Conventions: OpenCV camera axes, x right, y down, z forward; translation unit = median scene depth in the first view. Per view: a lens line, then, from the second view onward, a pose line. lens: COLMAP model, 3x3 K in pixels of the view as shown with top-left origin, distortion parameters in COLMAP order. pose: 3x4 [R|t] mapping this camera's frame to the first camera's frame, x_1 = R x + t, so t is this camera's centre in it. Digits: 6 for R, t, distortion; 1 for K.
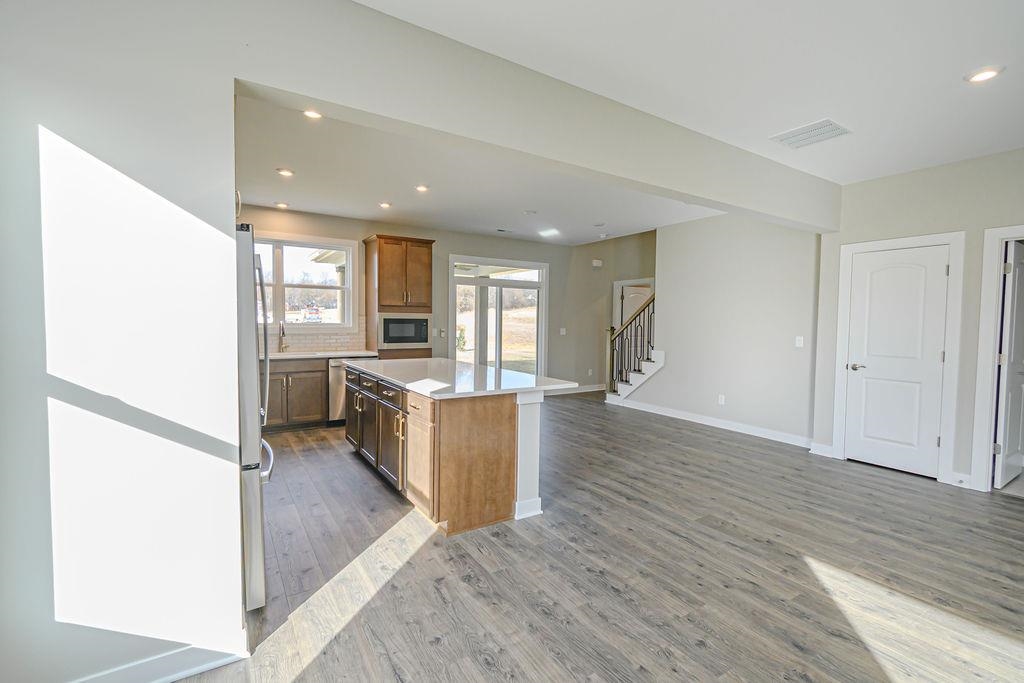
lens RADIAL K [[463.4, 0, 516.1], [0, 463.4, 335.7], [0, 0, 1]] dist [0.005174, -0.000286]
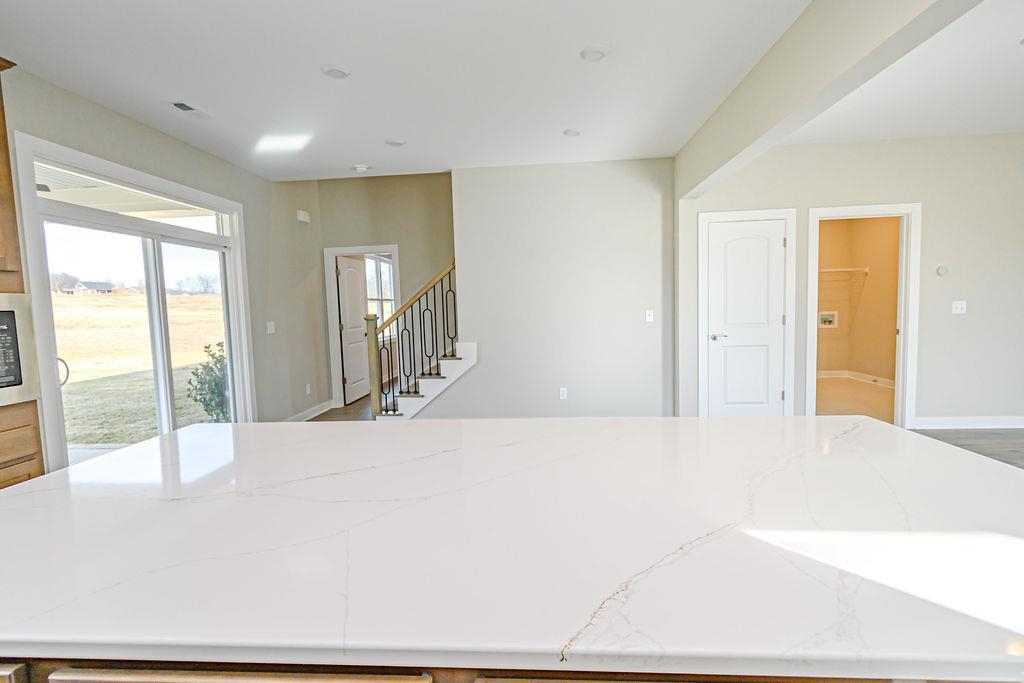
lens RADIAL K [[463.4, 0, 516.1], [0, 463.4, 335.7], [0, 0, 1]] dist [0.005174, -0.000286]
pose [[0.601108, -0.087578, 0.794355, -0.212458], [0.066928, 0.996002, 0.059163, -0.015465], [-0.796361, 0.017601, 0.604566, 0.485833]]
